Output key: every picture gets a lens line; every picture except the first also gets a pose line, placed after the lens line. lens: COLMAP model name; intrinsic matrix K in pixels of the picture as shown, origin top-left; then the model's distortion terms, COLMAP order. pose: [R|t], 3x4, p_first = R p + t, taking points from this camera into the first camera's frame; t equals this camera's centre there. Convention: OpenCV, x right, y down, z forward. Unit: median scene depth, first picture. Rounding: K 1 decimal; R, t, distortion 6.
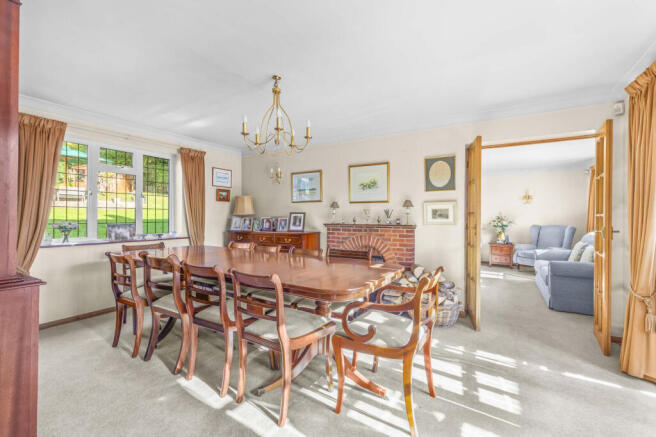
lens RADIAL K [[300.6, 0, 328.7], [0, 300.6, 217.2], [0, 0, 1]] dist [-0.000233, 0.000161]
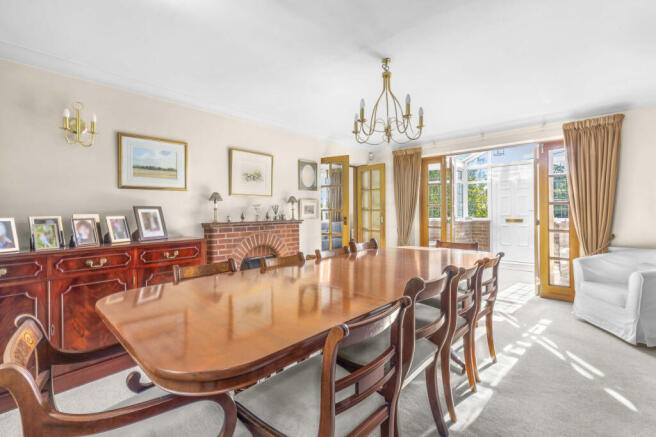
lens RADIAL K [[300.6, 0, 329.1], [0, 300.6, 215.8], [0, 0, 1]] dist [-0.000233, 0.000161]
pose [[0.126868, -0.019918, 0.991720, -0.696649], [0.002876, 0.999802, 0.019713, -0.008499], [-0.991915, 0.000351, 0.126900, 0.670564]]
